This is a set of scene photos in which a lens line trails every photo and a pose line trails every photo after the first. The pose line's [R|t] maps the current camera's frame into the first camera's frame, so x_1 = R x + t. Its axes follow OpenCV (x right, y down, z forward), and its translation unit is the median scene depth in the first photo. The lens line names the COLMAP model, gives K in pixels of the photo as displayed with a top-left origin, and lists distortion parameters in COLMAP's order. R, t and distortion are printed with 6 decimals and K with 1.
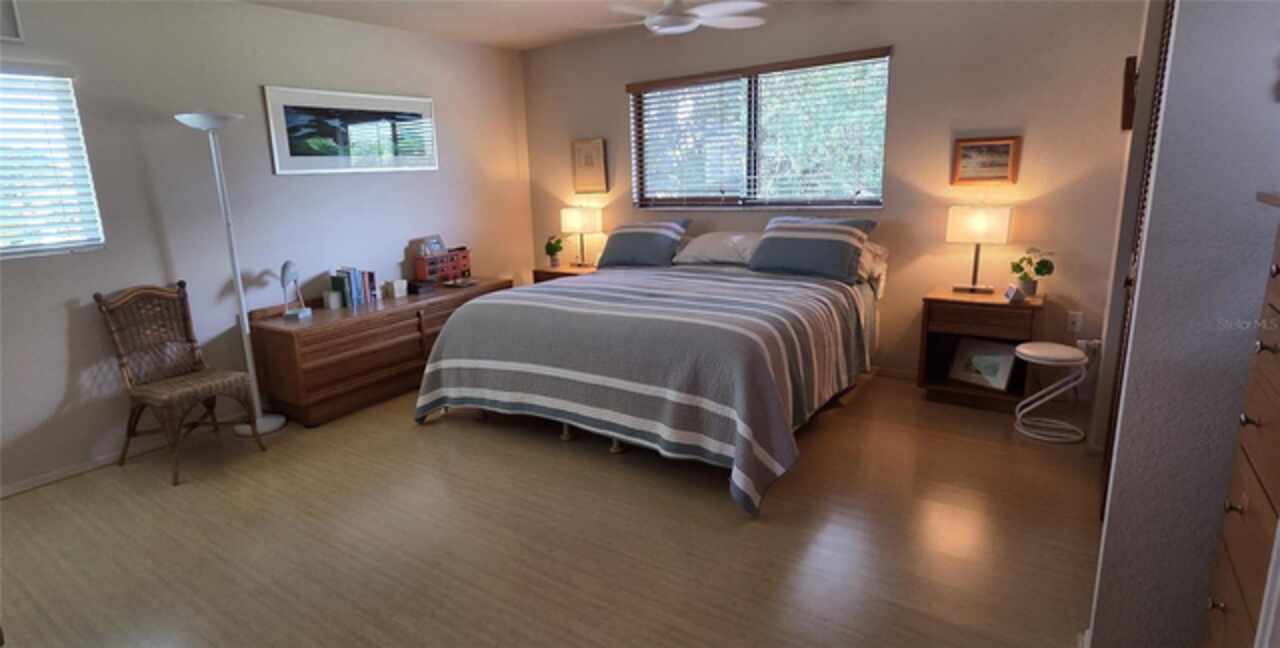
lens RADIAL K [[690.7, 0, 640.0], [0, 690.7, 324.0], [0, 0, 1]] dist [-0.001177, -0.000234]
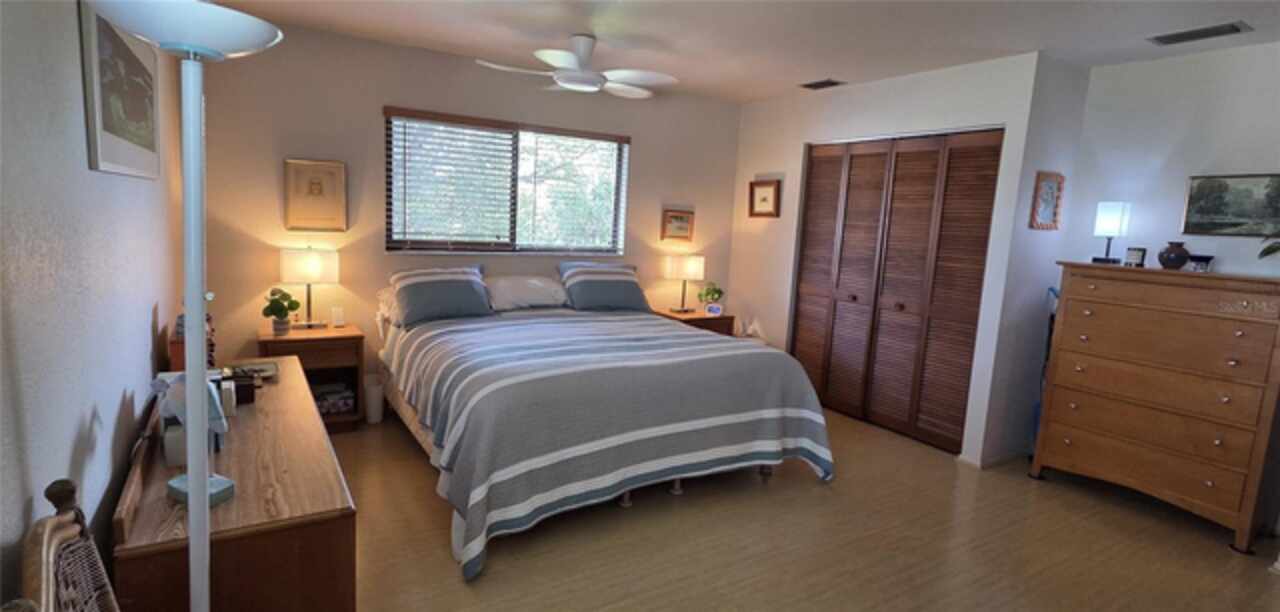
lens RADIAL K [[581.8, 0, 640.0], [0, 581.8, 306.0], [0, 0, 1]] dist [-0.000337, 0.000010]
pose [[0.401510, -0.067398, 0.913371, -0.601141], [0.136464, 0.990558, 0.013105, -0.078178], [-0.905631, 0.119381, 0.406917, 0.497929]]
